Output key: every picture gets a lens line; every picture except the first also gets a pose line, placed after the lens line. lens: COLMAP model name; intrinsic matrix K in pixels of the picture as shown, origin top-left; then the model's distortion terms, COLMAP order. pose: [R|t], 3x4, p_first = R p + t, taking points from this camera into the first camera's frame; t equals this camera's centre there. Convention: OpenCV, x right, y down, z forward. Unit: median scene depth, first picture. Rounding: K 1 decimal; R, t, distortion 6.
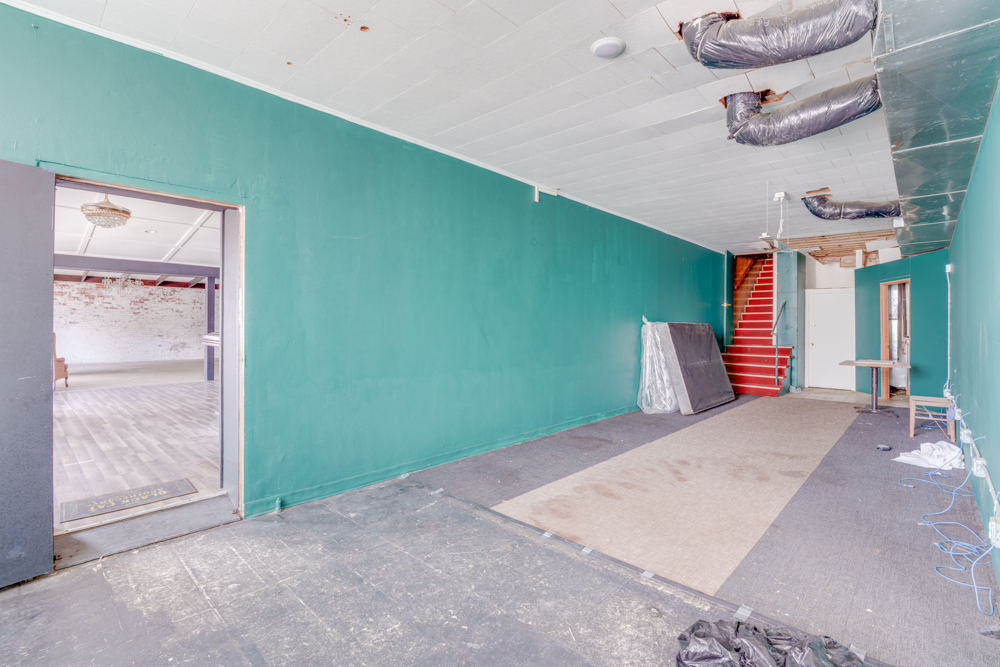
lens RADIAL K [[459.2, 0, 498.6], [0, 459.2, 321.7], [0, 0, 1]] dist [-0.019263, 0.001204]
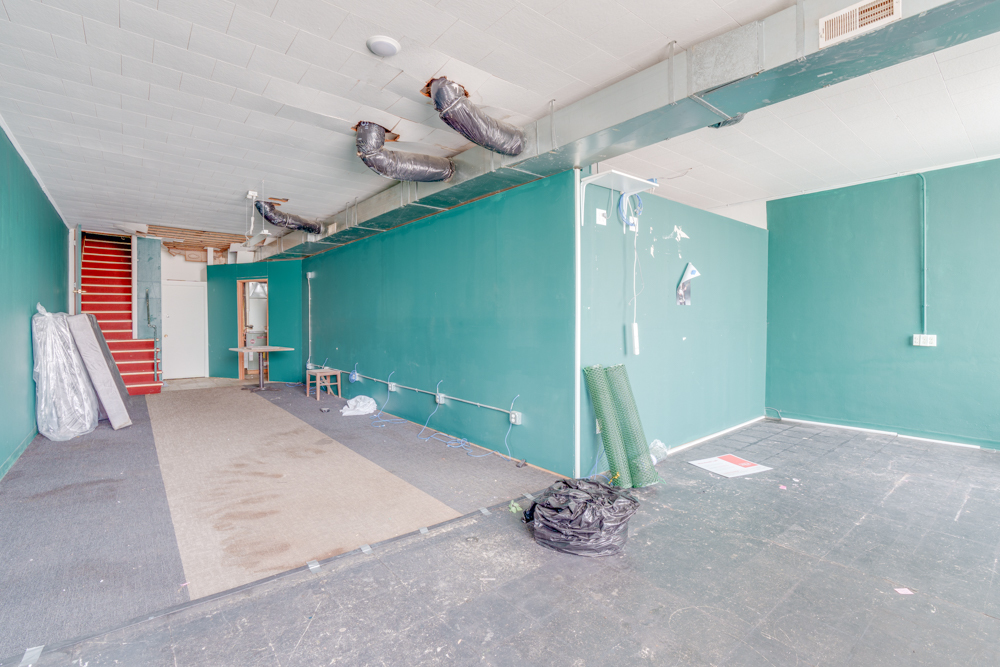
lens RADIAL K [[459.2, 0, 498.6], [0, 459.2, 321.7], [0, 0, 1]] dist [-0.019263, 0.001204]
pose [[0.130313, -0.012017, 0.991400, -0.557223], [-0.008240, 0.999879, 0.013203, -0.000711], [-0.991439, -0.009890, 0.130198, 0.454830]]
